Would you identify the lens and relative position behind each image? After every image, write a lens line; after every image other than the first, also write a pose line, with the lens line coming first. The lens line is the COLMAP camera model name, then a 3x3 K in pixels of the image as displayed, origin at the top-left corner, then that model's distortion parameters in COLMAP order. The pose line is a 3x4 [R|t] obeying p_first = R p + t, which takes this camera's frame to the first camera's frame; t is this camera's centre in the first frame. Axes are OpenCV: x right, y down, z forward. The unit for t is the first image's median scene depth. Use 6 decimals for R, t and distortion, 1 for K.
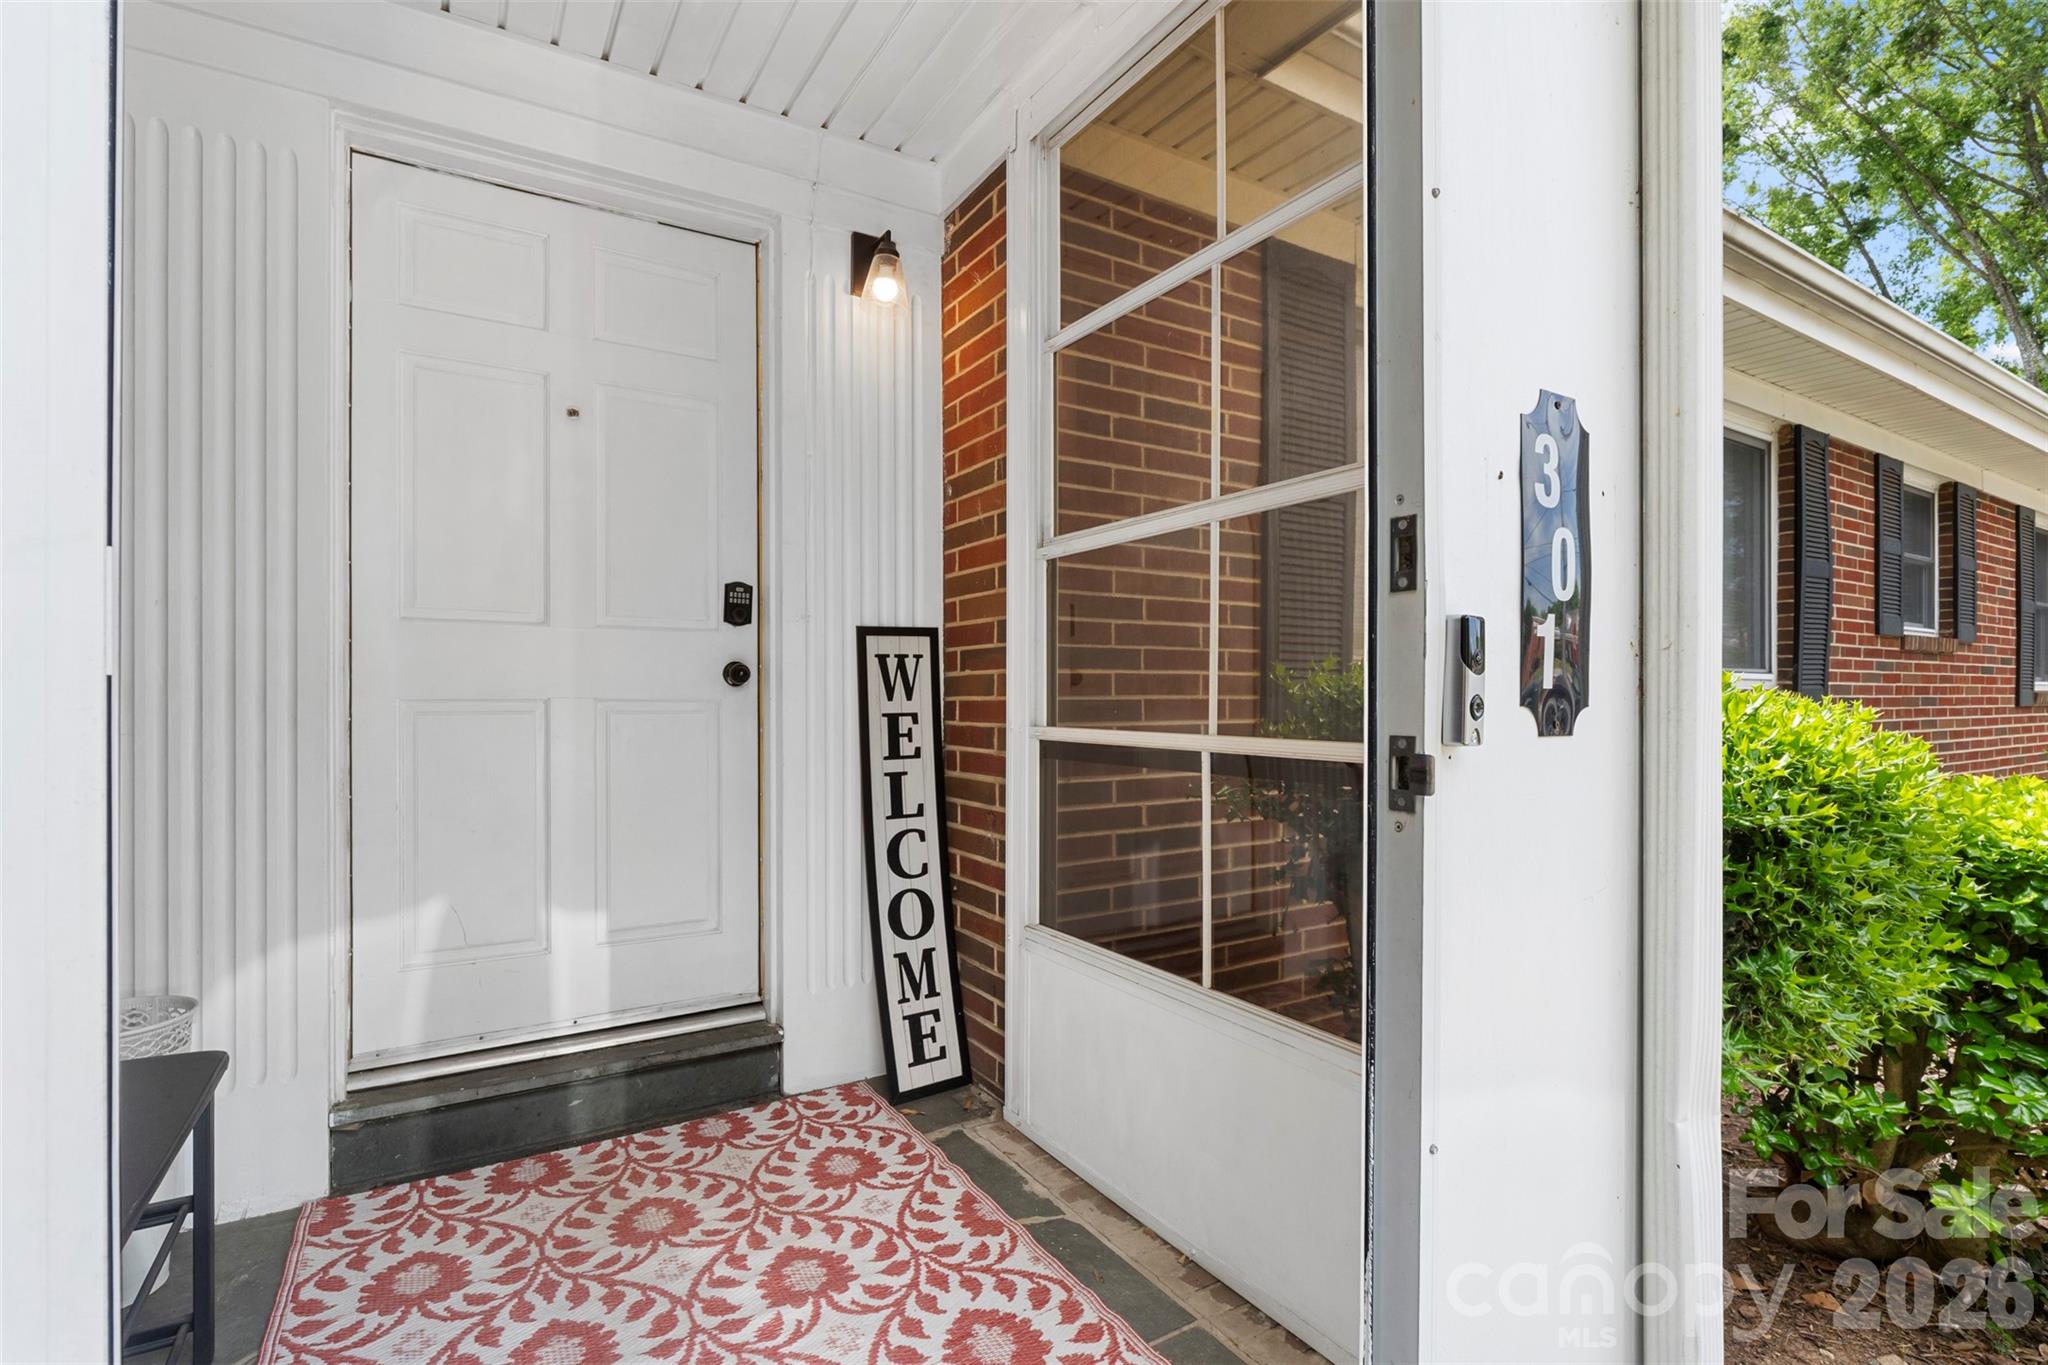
lens RADIAL K [[958.7, 0, 1024.0], [0, 958.7, 682.5], [0, 0, 1]] dist [-0.000656, -0.000059]
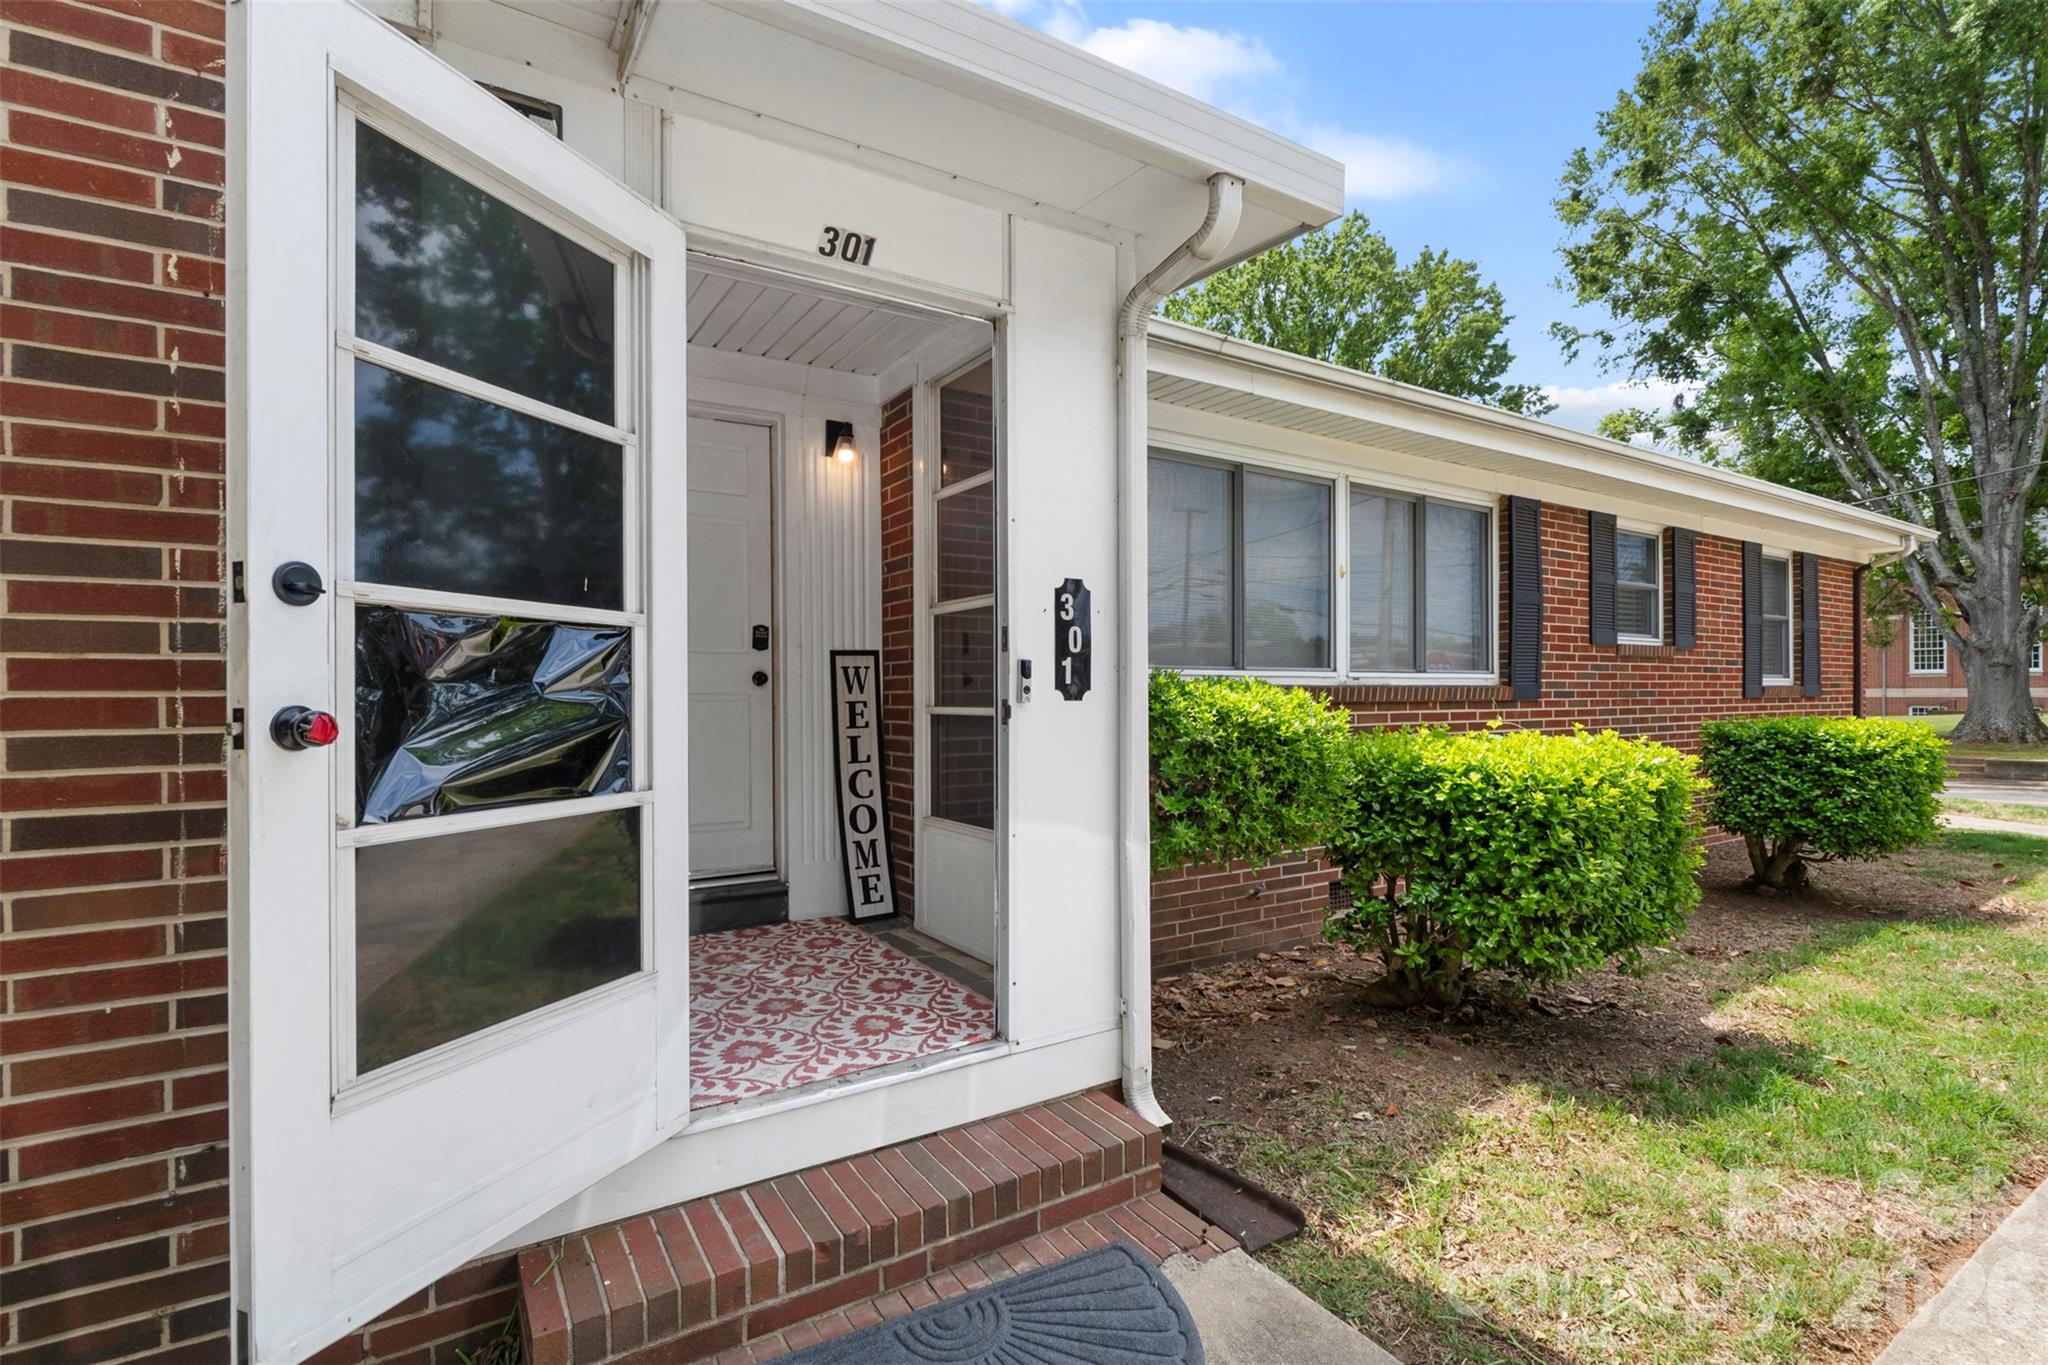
lens RADIAL K [[958.7, 0, 1024.0], [0, 958.7, 682.5], [0, 0, 1]] dist [-0.000656, -0.000059]
pose [[0.999887, -0.005040, 0.014137, 0.144661], [0.005049, 0.999987, -0.000628, 0.001532], [-0.014134, 0.000700, 0.999900, -0.704723]]
